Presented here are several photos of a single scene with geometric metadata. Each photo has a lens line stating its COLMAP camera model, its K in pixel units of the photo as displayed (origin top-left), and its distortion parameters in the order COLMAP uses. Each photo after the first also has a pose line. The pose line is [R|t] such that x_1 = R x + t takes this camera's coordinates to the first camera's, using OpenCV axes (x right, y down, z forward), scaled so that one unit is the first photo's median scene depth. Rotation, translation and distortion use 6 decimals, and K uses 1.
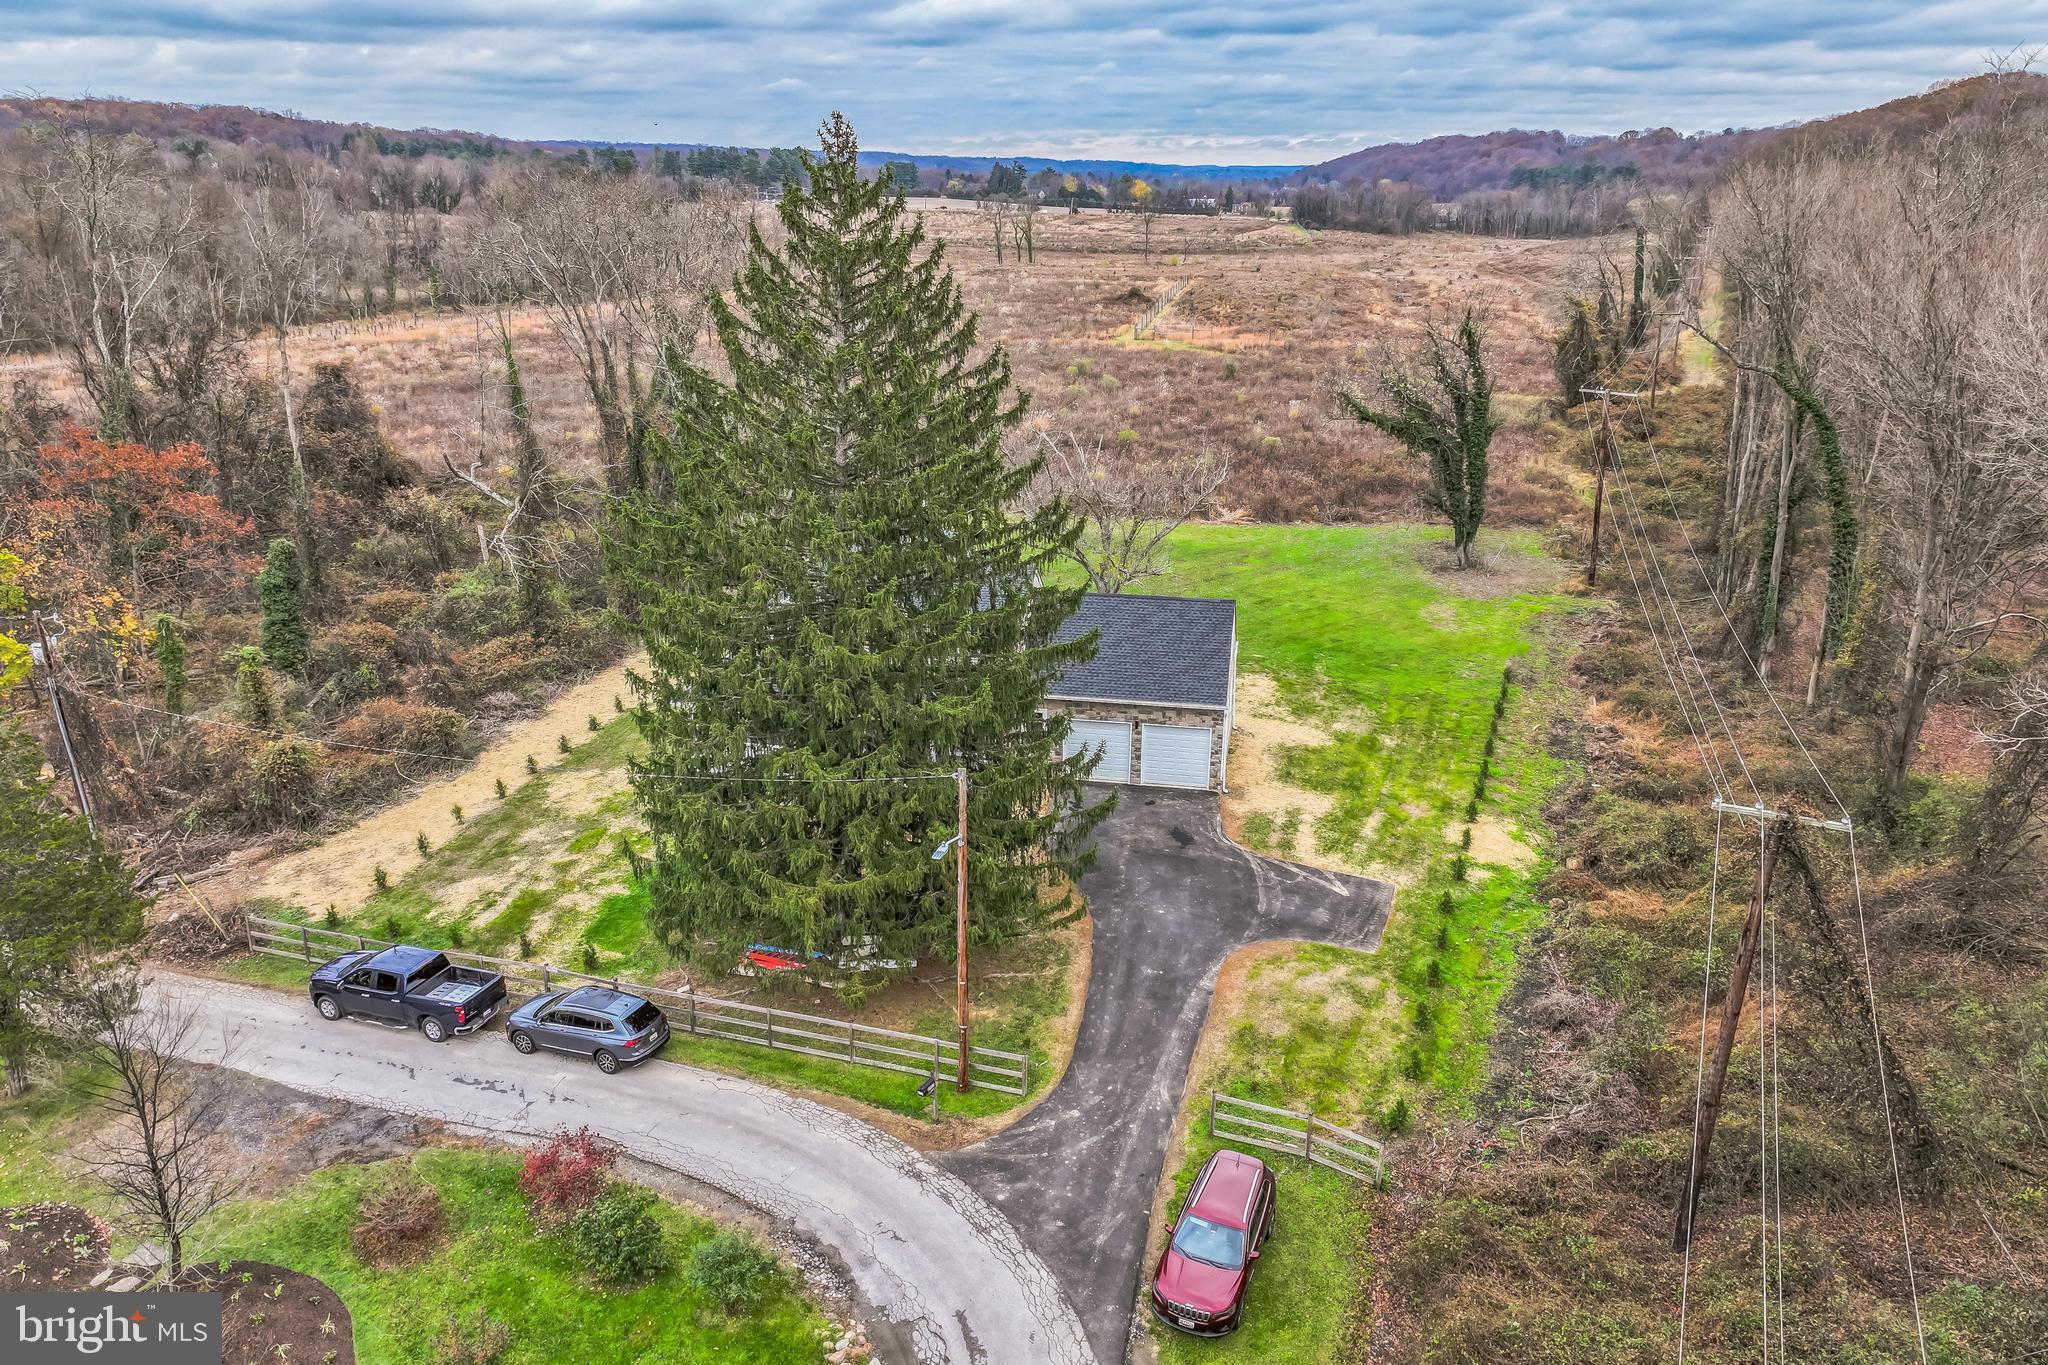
lens RADIAL K [[1467.0, 0, 1031.8], [0, 1467.0, 675.8], [0, 0, 1]] dist [-0.000807, 0.009855]
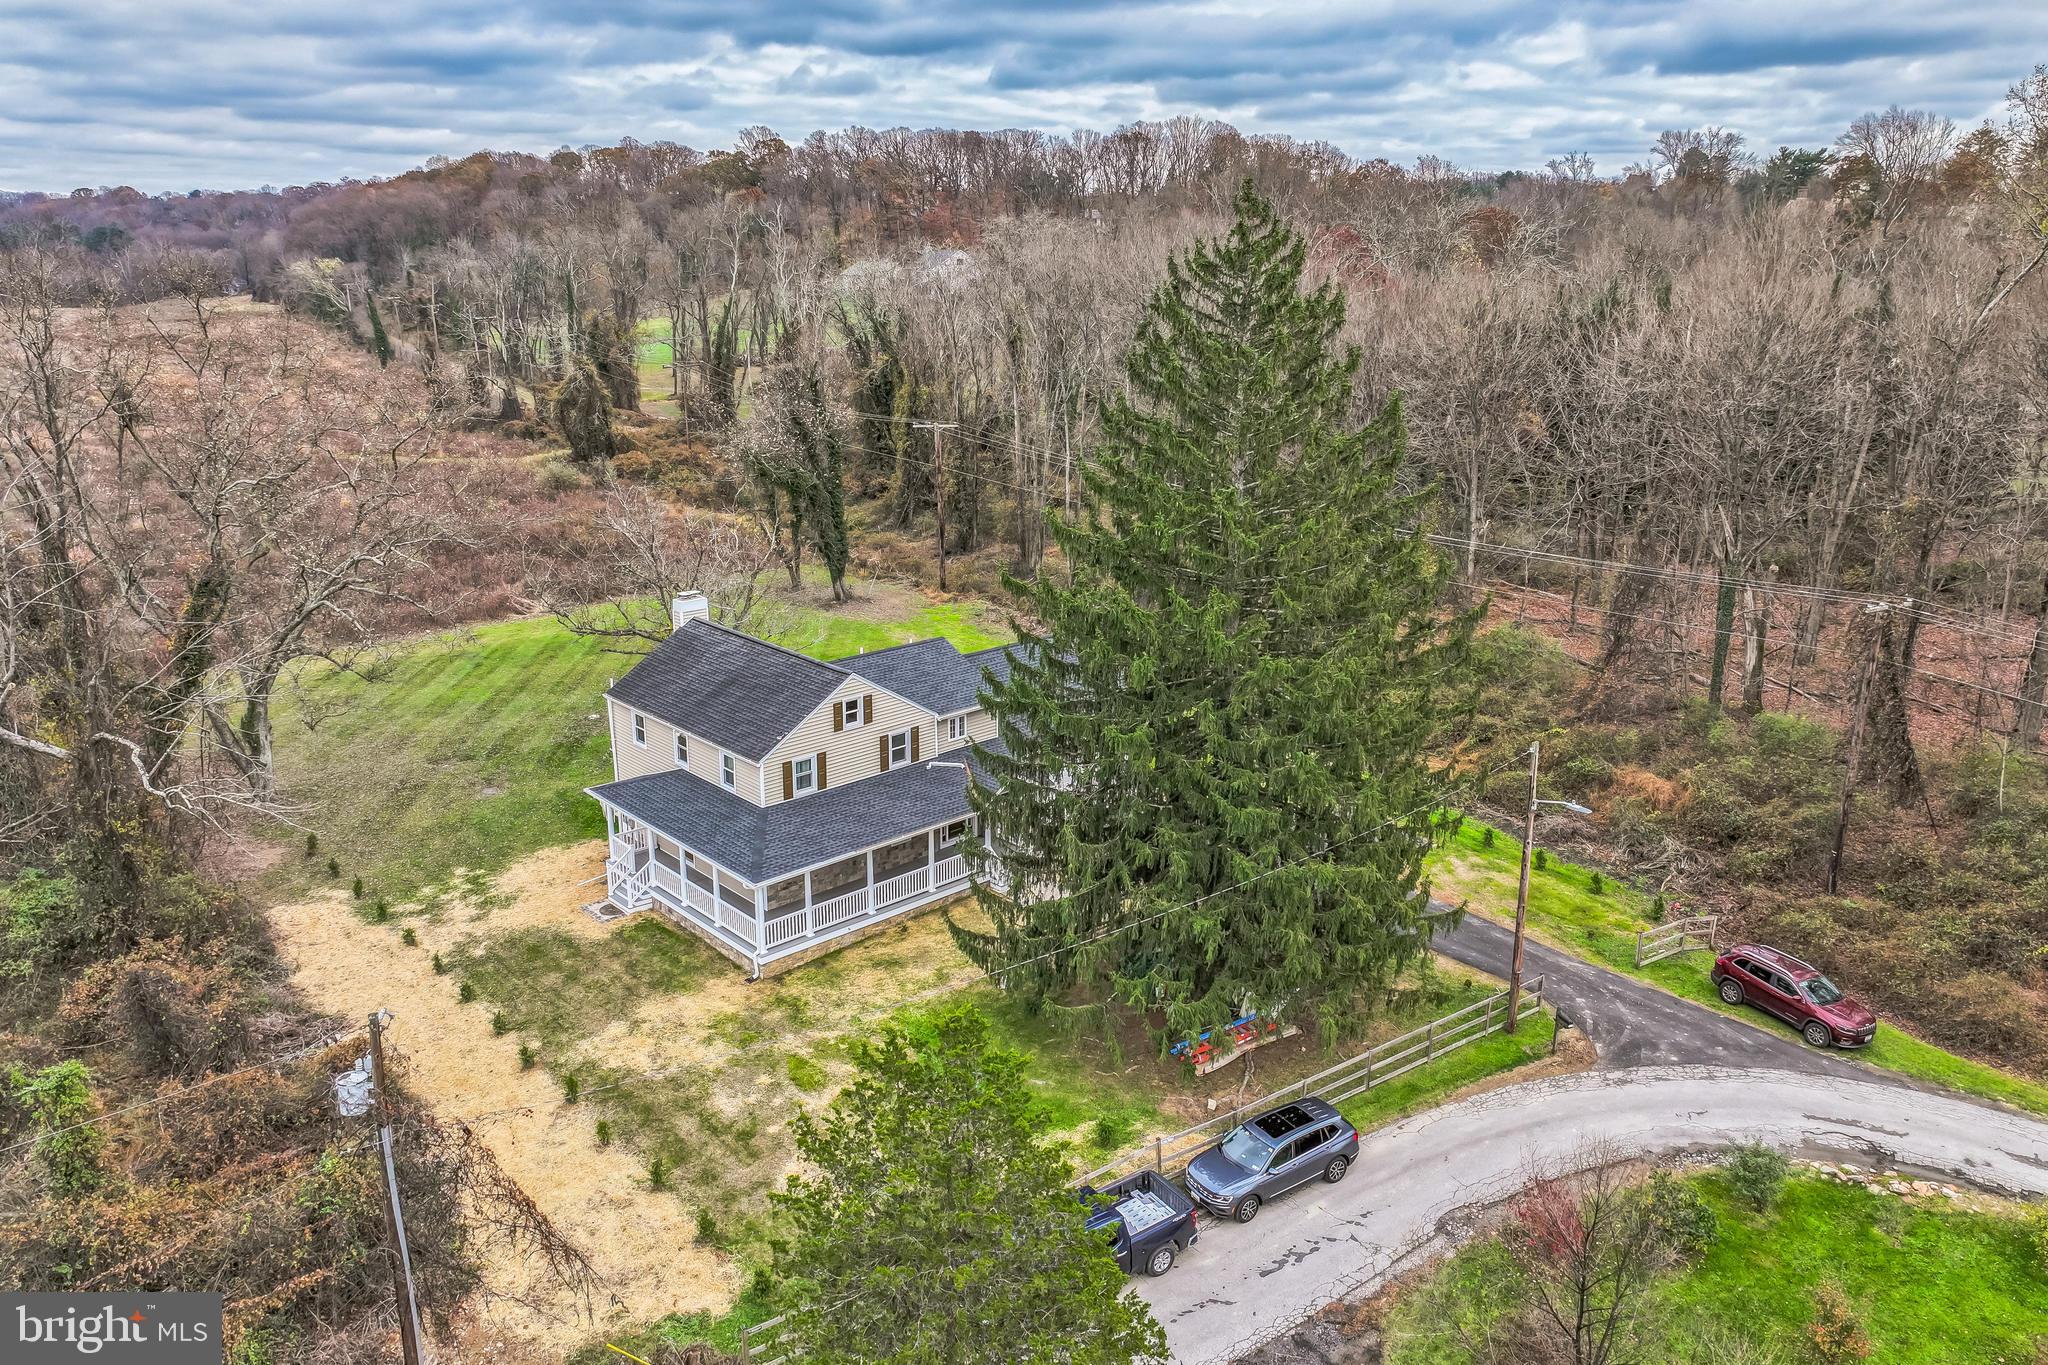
lens RADIAL K [[1474.9, 0, 1034.2], [0, 1474.9, 677.8], [0, 0, 1]] dist [0.007427, 0.003030]
pose [[0.590369, -0.226581, 0.774678, -0.842654], [0.257889, 0.962432, 0.084963, -0.134119], [-0.764825, 0.149621, 0.626622, 0.403877]]
